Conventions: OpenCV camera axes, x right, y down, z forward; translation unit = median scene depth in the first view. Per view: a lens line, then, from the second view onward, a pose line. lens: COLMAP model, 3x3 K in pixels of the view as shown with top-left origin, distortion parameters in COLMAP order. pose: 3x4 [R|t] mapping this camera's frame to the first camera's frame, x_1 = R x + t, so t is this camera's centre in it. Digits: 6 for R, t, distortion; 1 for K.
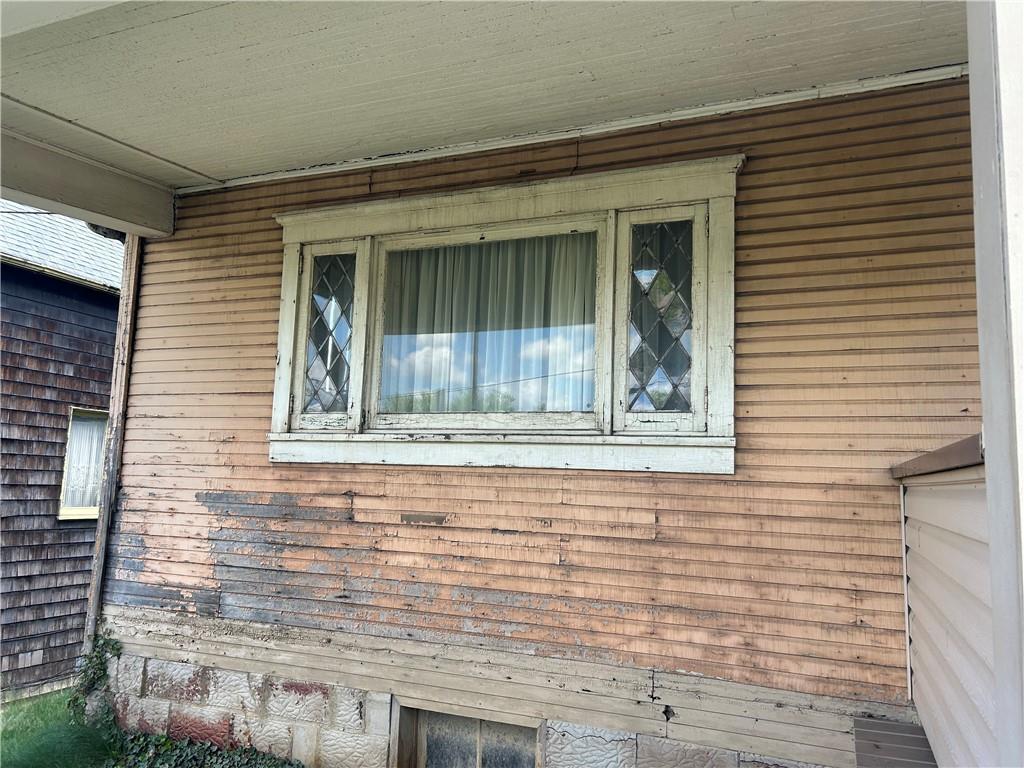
lens RADIAL K [[777.4, 0, 515.6], [0, 777.4, 377.9], [0, 0, 1]] dist [0.039050, -0.042386]
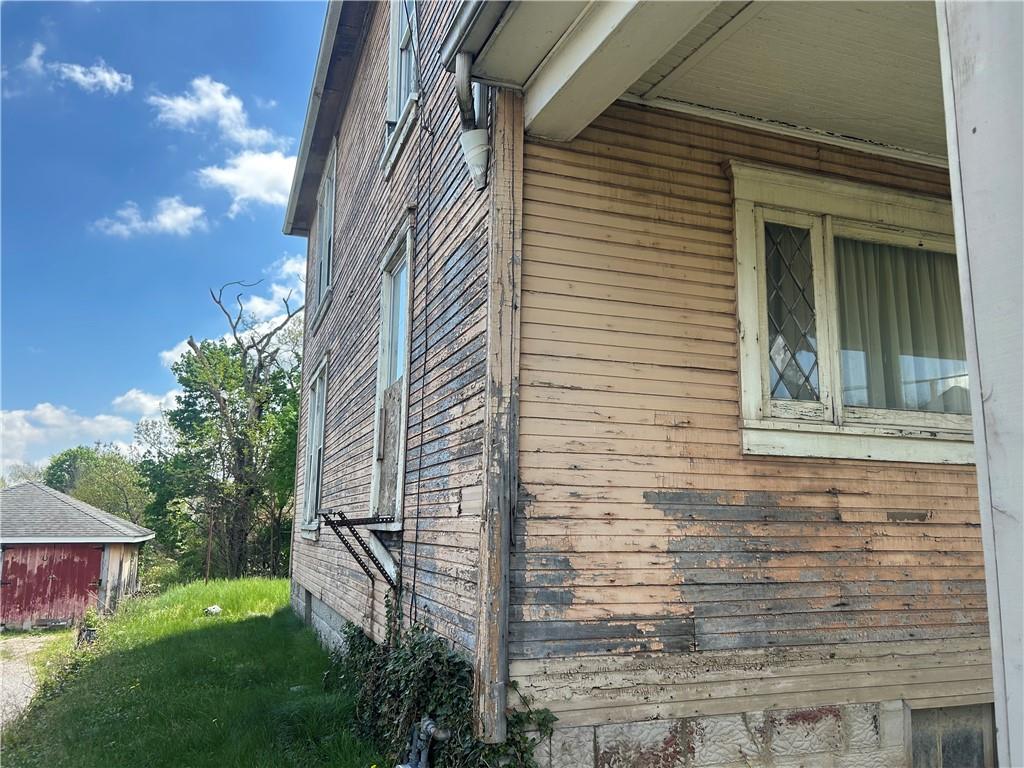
lens RADIAL K [[777.4, 0, 513.0], [0, 777.4, 383.0], [0, 0, 1]] dist [0.039050, -0.042386]
pose [[0.738950, 0.091571, 0.667508, -1.070672], [-0.078643, 0.995672, -0.049531, 0.093594], [-0.669155, -0.015894, 0.742953, 0.552669]]
